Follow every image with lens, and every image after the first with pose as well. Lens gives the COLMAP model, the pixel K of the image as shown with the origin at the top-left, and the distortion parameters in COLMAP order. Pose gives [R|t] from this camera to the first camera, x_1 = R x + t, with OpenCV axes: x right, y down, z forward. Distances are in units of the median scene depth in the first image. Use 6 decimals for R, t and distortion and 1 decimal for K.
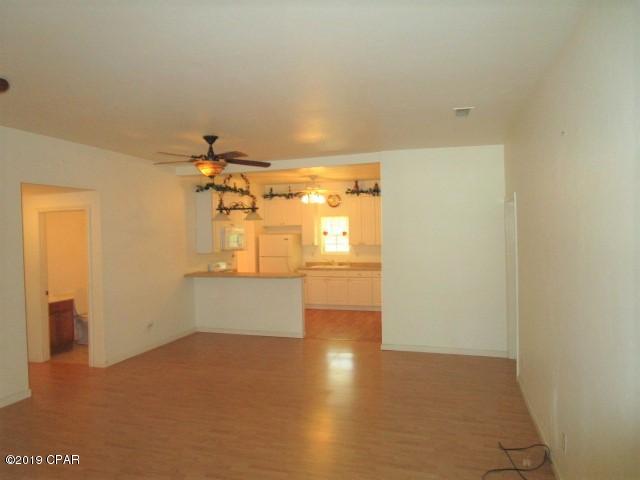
lens RADIAL K [[471.2, 0, 321.9], [0, 471.2, 240.7], [0, 0, 1]] dist [-0.007722, -0.002455]
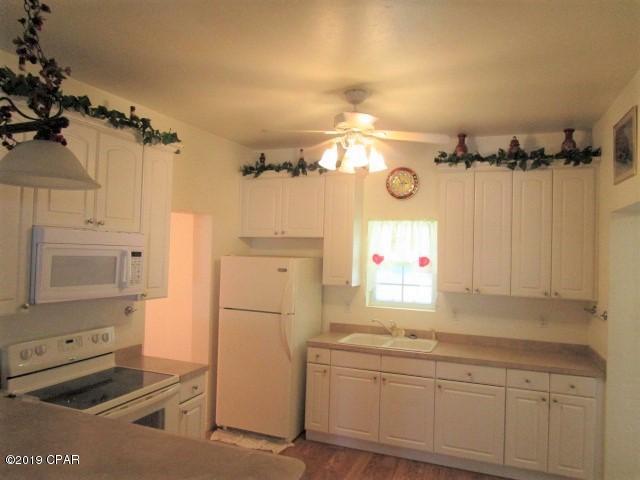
lens RADIAL K [[471.2, 0, 323.7], [0, 471.2, 241.9], [0, 0, 1]] dist [-0.007722, -0.002455]
pose [[0.995899, 0.041841, -0.080219, -0.010617], [-0.045077, 0.998224, -0.038957, -0.015971], [0.078446, 0.042413, 0.996016, 0.739381]]
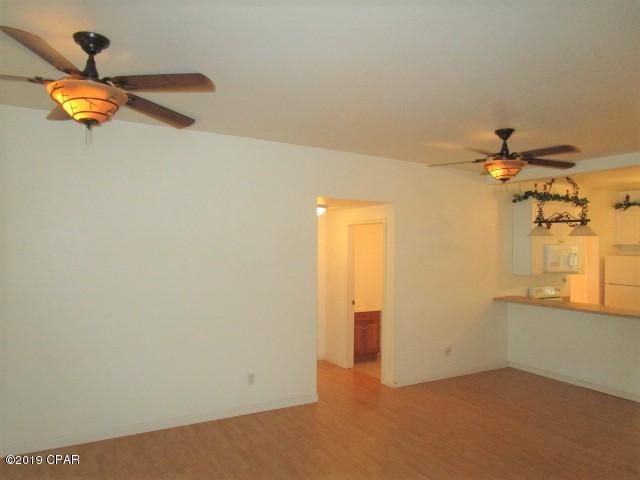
lens RADIAL K [[471.2, 0, 315.0], [0, 471.2, 235.8], [0, 0, 1]] dist [-0.007722, -0.002455]
pose [[0.737251, 0.012572, -0.675502, 0.046175], [-0.042844, 0.998684, -0.028173, -0.002850], [0.674259, 0.049711, 0.736820, 0.130224]]
